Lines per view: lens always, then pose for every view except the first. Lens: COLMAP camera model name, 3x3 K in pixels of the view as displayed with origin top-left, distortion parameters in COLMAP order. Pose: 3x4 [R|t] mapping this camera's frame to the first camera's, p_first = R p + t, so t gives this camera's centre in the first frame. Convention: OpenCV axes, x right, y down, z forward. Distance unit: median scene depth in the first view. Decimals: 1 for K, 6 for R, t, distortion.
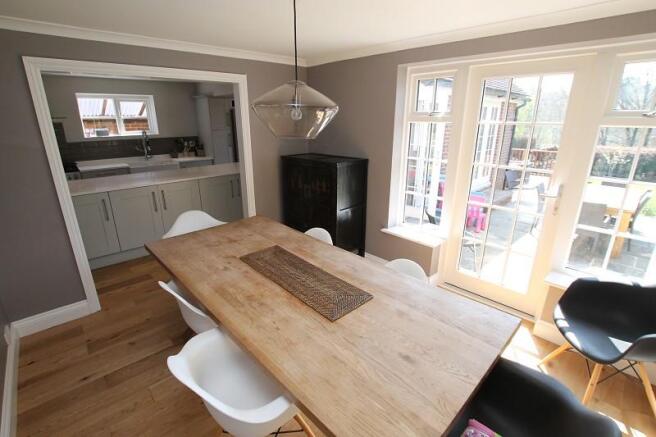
lens RADIAL K [[307.0, 0, 326.2], [0, 307.0, 217.6], [0, 0, 1]] dist [-0.029323, 0.001223]
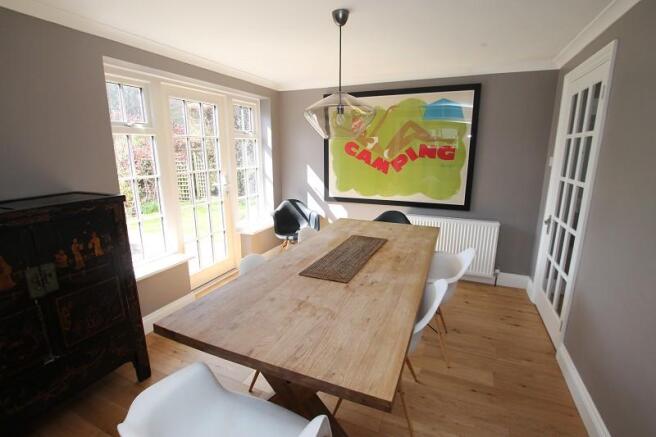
lens RADIAL K [[307.0, 0, 326.2], [0, 307.0, 217.6], [0, 0, 1]] dist [-0.029323, 0.001223]
pose [[-0.389738, -0.202276, 0.898437, -0.939477], [0.284541, 0.901396, 0.326375, -0.305645], [-0.875866, 0.382843, -0.293752, 1.179078]]
